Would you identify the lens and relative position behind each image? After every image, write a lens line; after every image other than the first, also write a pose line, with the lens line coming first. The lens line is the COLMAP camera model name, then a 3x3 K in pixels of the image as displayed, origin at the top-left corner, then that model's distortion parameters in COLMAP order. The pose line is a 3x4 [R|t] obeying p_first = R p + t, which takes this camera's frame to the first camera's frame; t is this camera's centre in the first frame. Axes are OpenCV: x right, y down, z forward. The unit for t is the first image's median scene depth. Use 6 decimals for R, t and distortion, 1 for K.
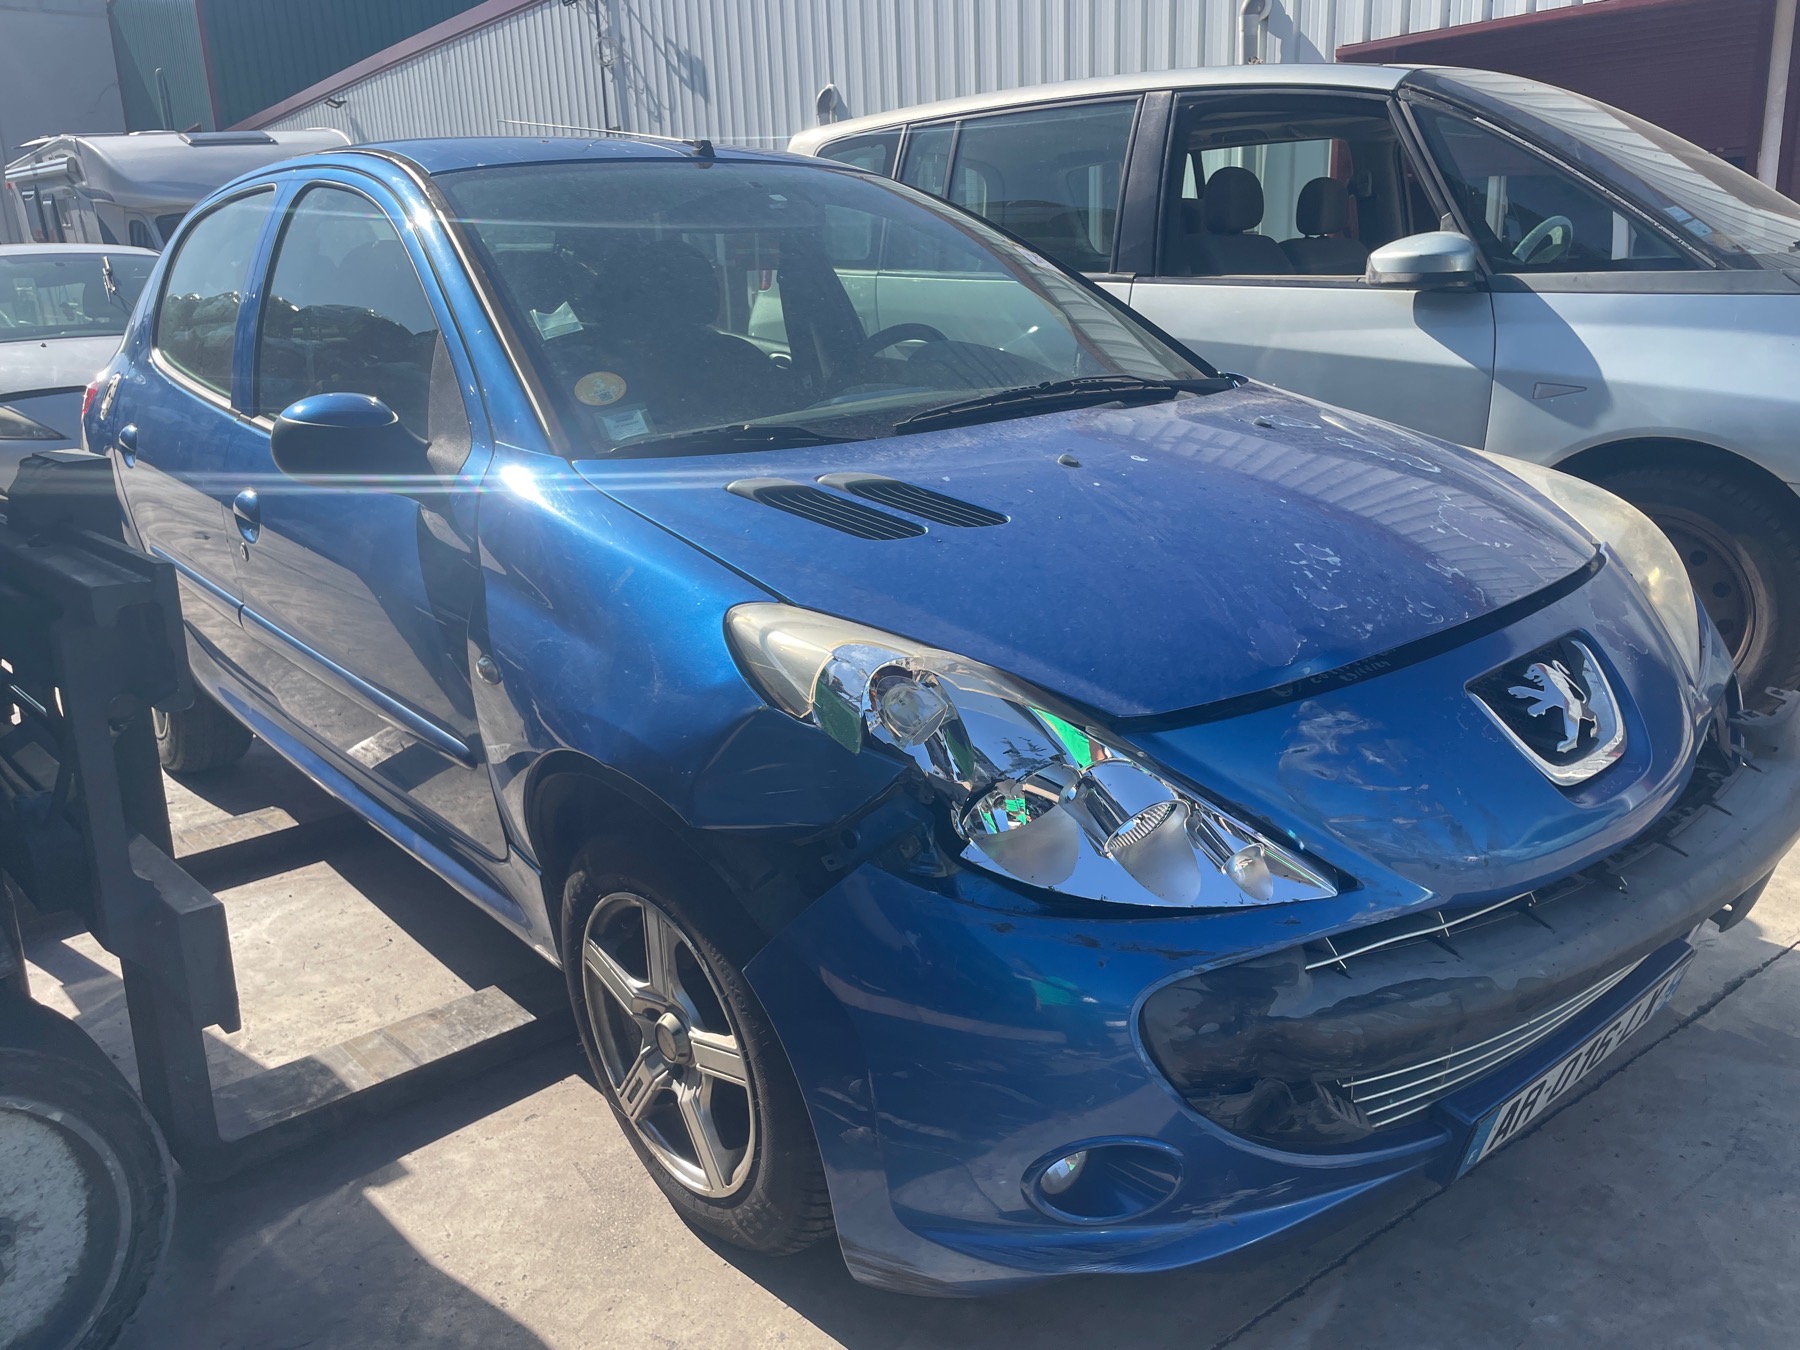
lens RADIAL K [[1371.1, 0, 893.6], [0, 1371.1, 671.6], [0, 0, 1]] dist [0.067262, -0.092871]
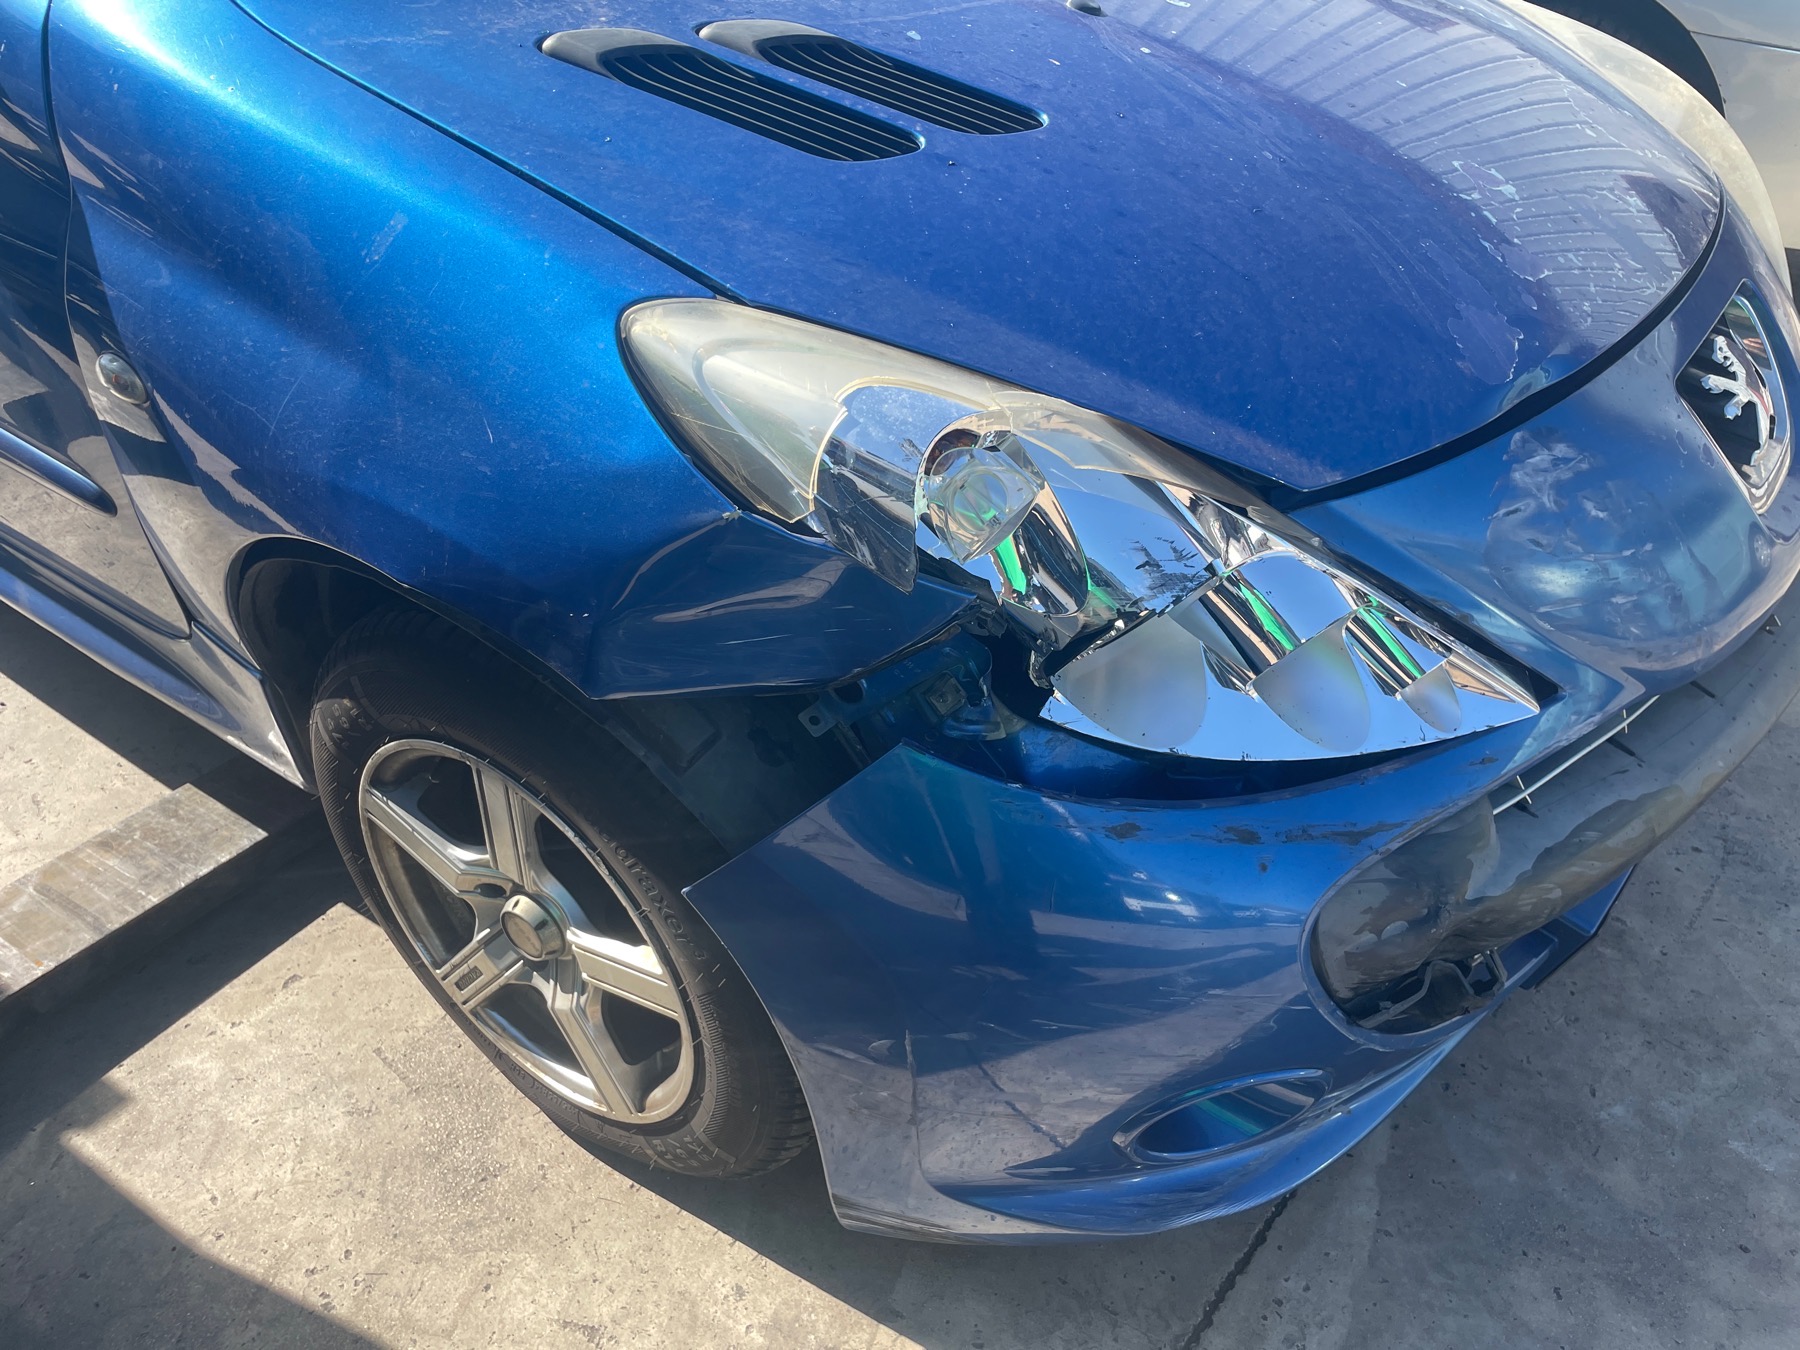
lens RADIAL K [[1371.1, 0, 904.9], [0, 1371.1, 664.1], [0, 0, 1]] dist [0.067262, -0.092871]
pose [[0.966348, -0.087363, 0.241950, -0.145252], [0.004062, 0.945629, 0.325222, -0.084127], [-0.257208, -0.313295, 0.914161, 0.396847]]
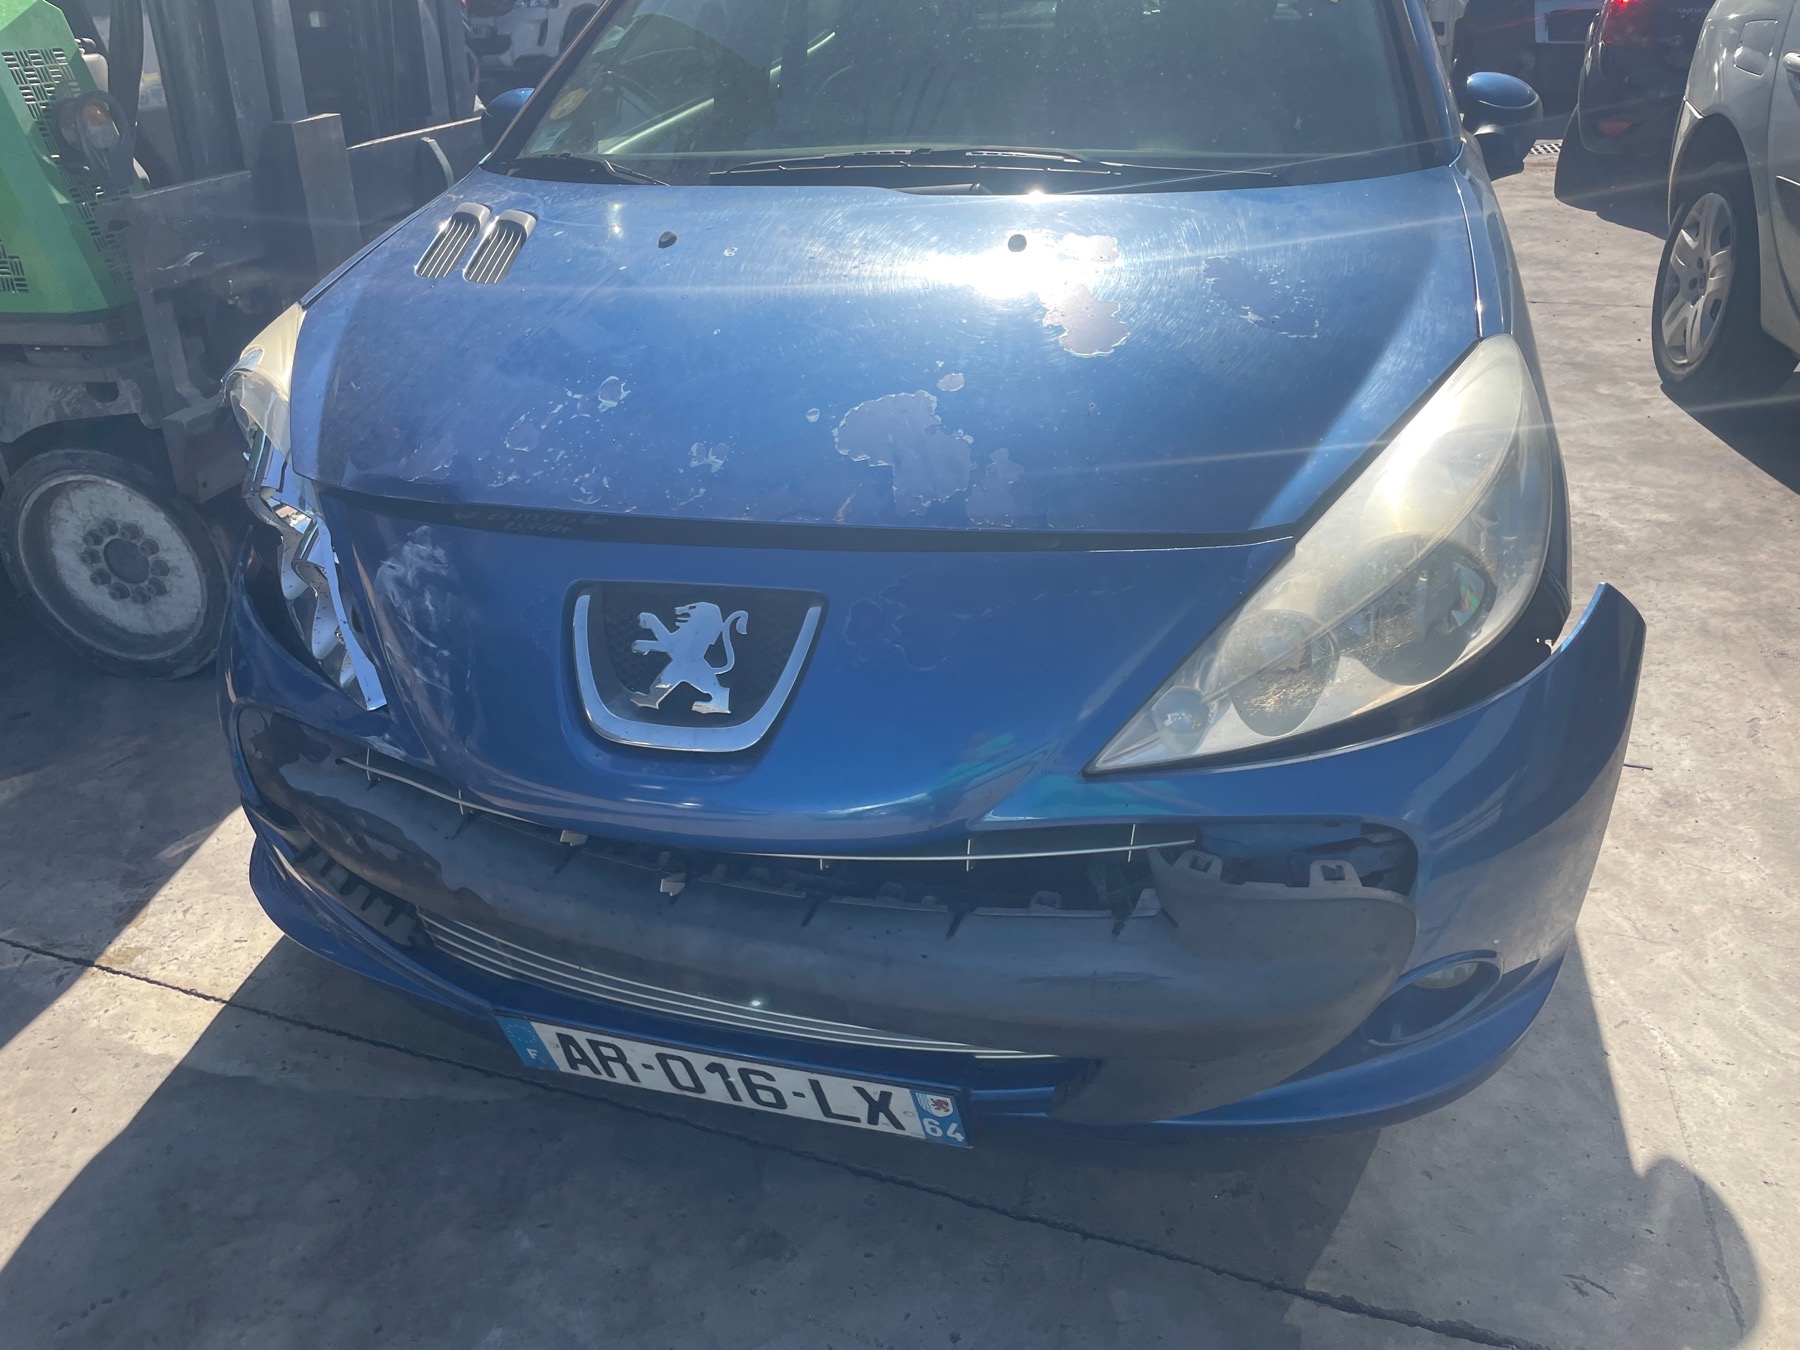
lens RADIAL K [[1371.1, 0, 894.2], [0, 1371.1, 670.3], [0, 0, 1]] dist [0.067262, -0.092871]
pose [[0.557874, 0.400412, -0.726943, 1.125240], [-0.230054, 0.916199, 0.328108, -0.254714], [0.797403, -0.015807, 0.603240, 0.626159]]
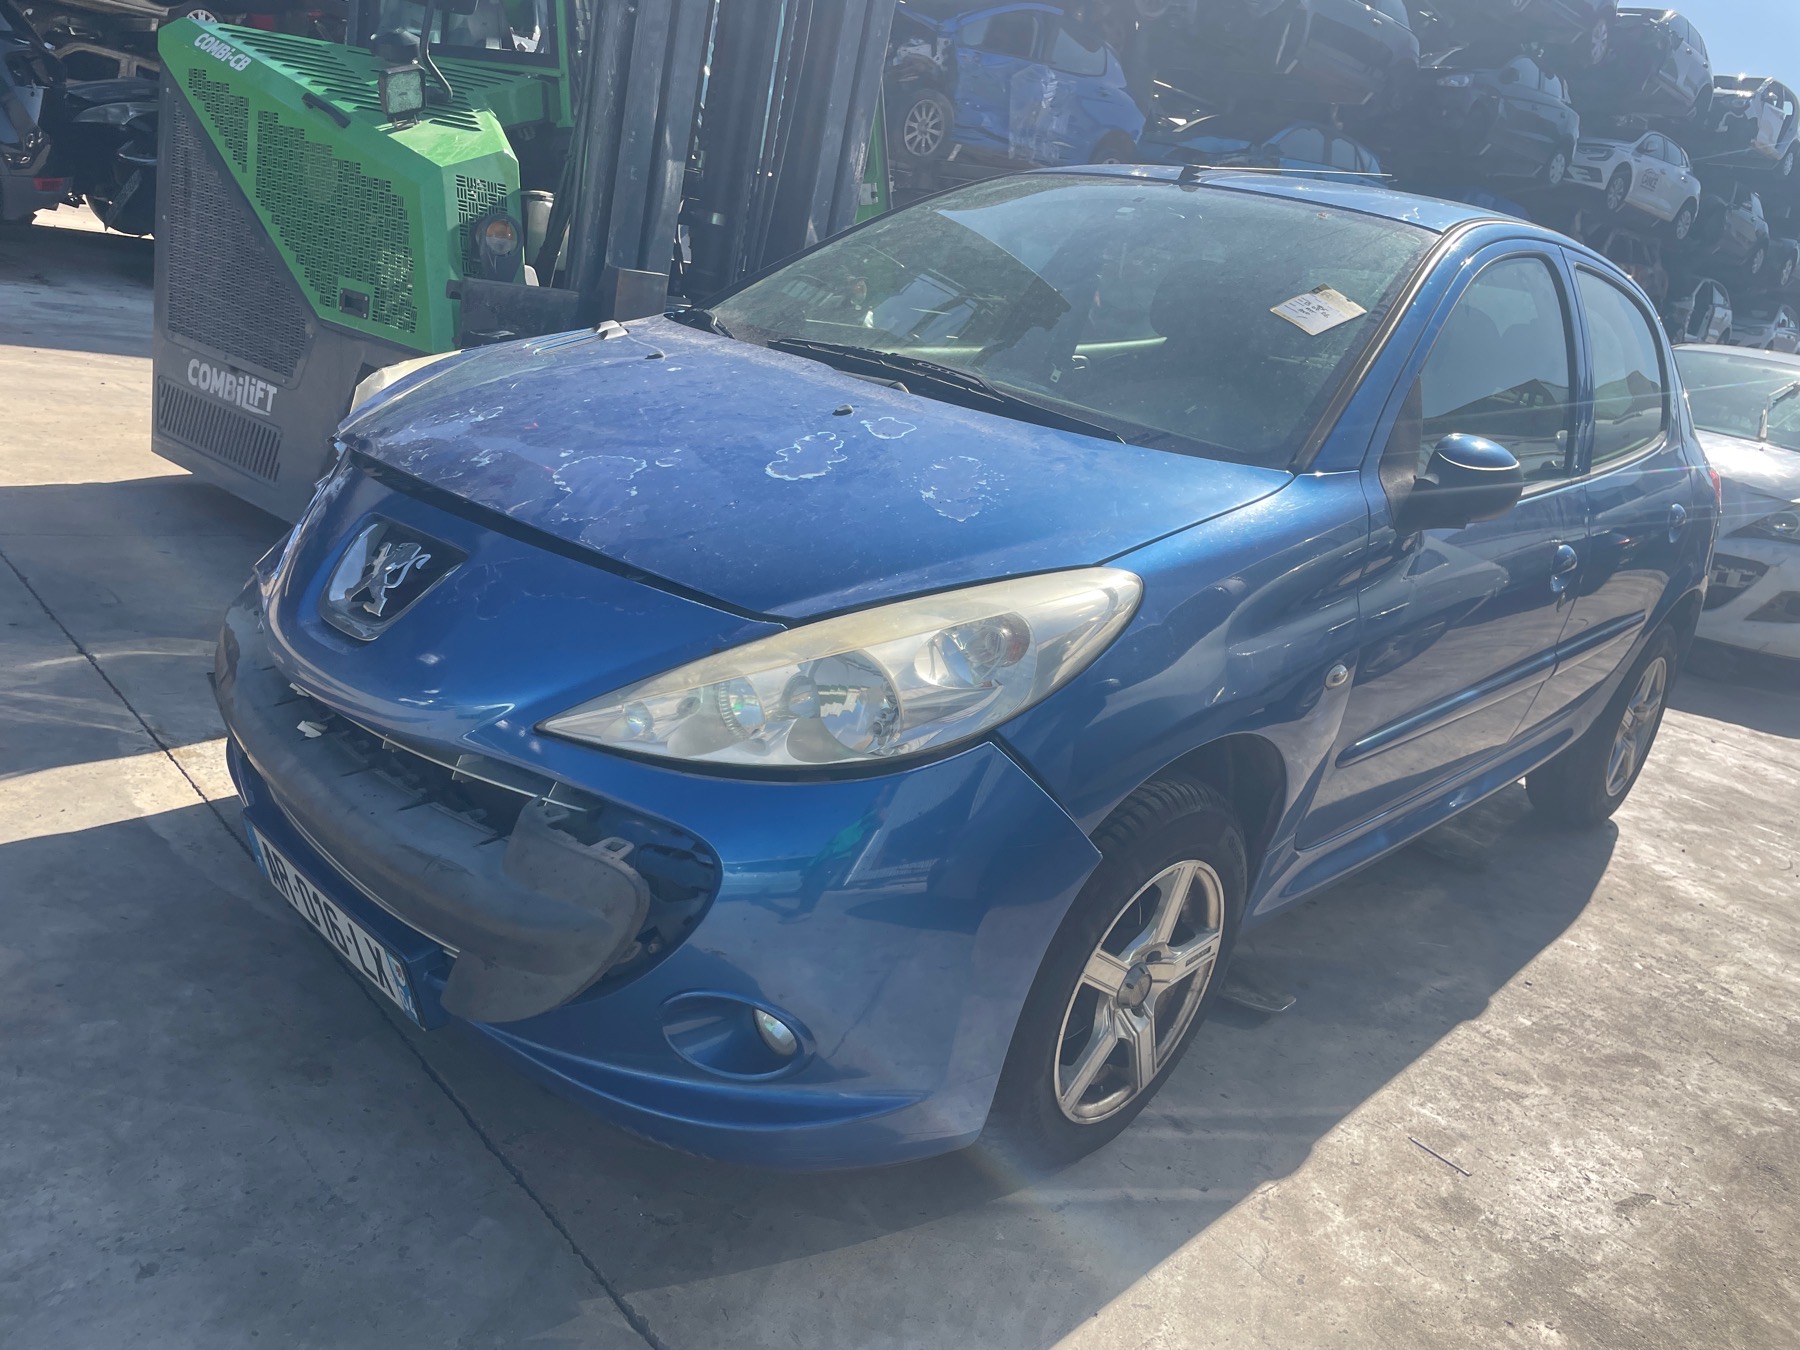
lens RADIAL K [[1371.1, 0, 905.2], [0, 1371.1, 675.1], [0, 0, 1]] dist [0.067262, -0.092871]
pose [[0.104180, 0.351640, -0.930320, 1.557722], [-0.453728, 0.849200, 0.270169, -0.385000], [0.885030, 0.393966, 0.248018, 1.127888]]
